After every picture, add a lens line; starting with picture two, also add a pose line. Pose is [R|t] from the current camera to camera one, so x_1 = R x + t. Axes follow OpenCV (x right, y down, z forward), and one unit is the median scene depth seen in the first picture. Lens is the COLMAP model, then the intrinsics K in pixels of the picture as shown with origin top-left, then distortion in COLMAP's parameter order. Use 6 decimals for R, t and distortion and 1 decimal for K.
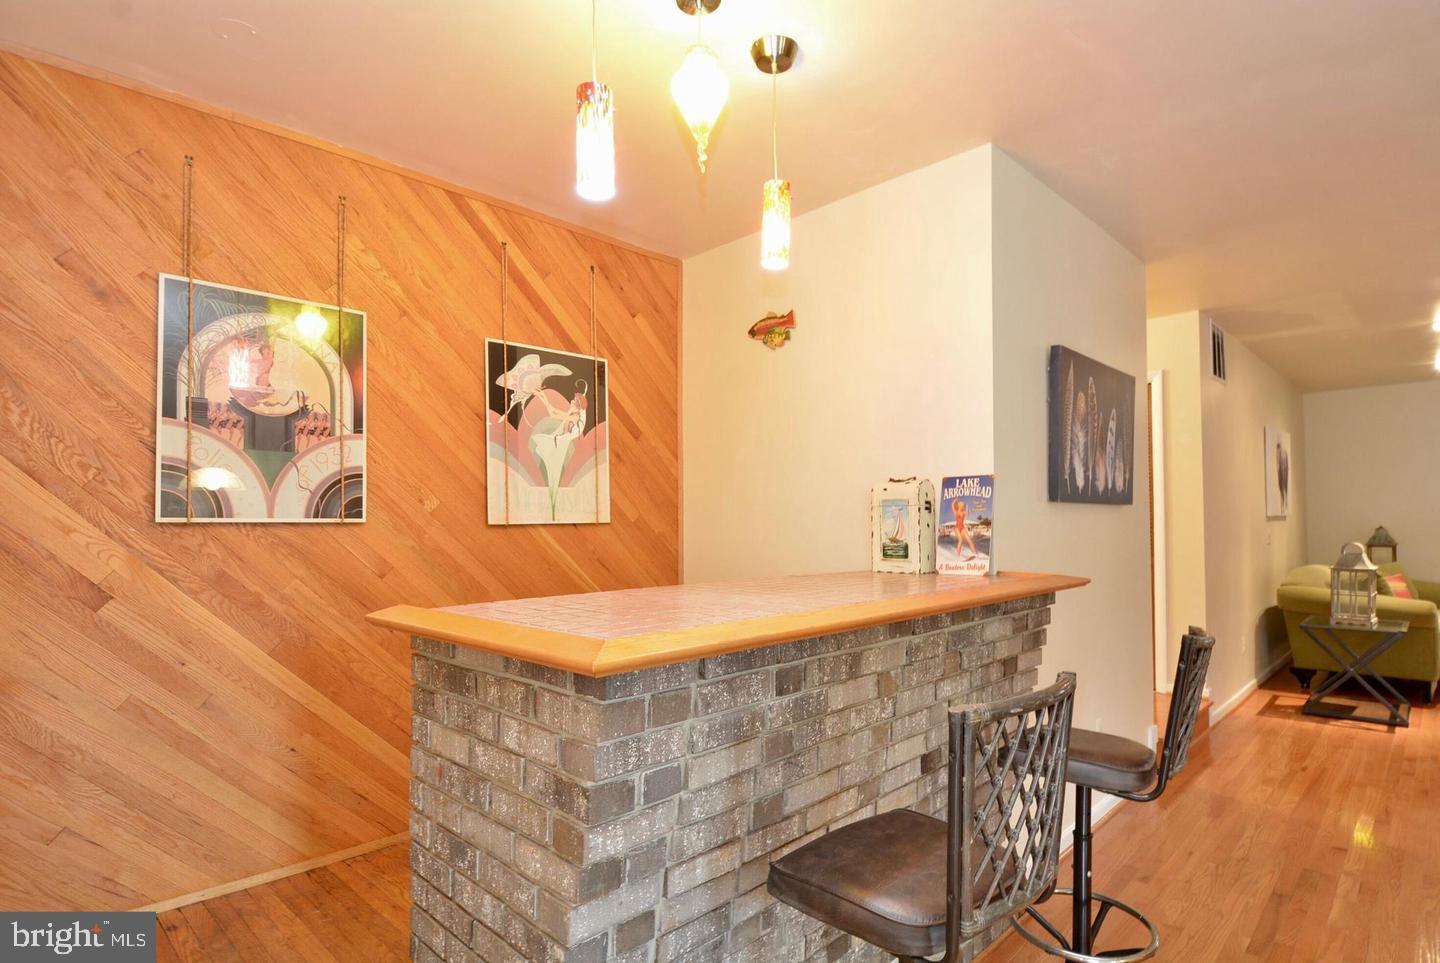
lens RADIAL K [[710.2, 0, 725.1], [0, 710.2, 505.7], [0, 0, 1]] dist [0.001563, -0.020409]
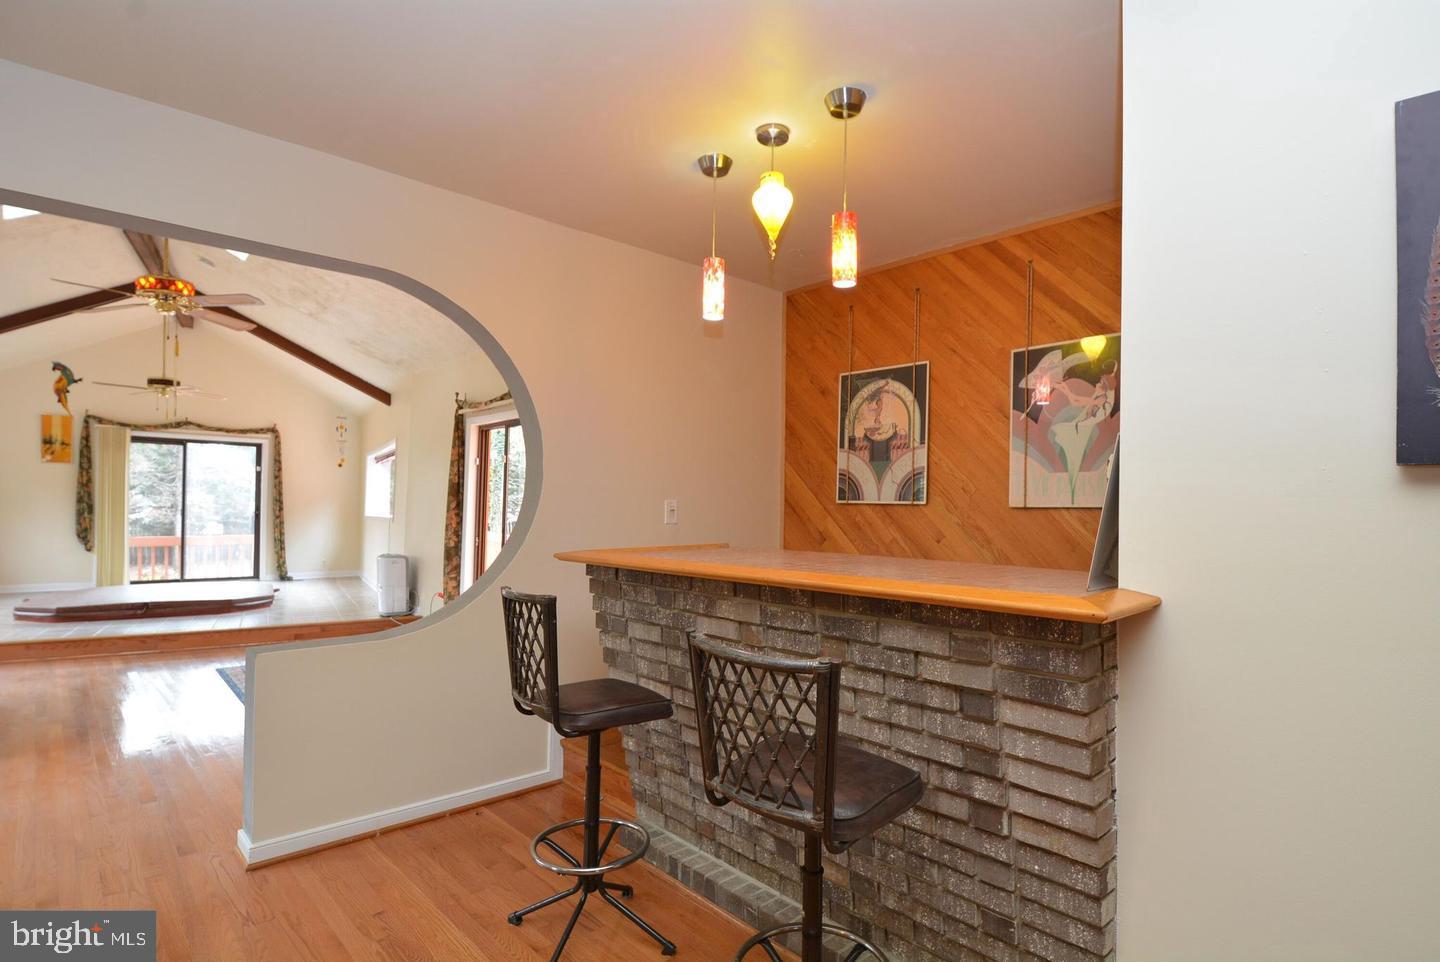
lens RADIAL K [[710.2, 0, 725.1], [0, 710.2, 505.2], [0, 0, 1]] dist [0.001563, -0.020409]
pose [[-0.039153, 0.007278, -0.999207, 0.889636], [0.010023, 0.999926, 0.006891, 0.010742], [0.999183, -0.009745, -0.039223, 0.573816]]
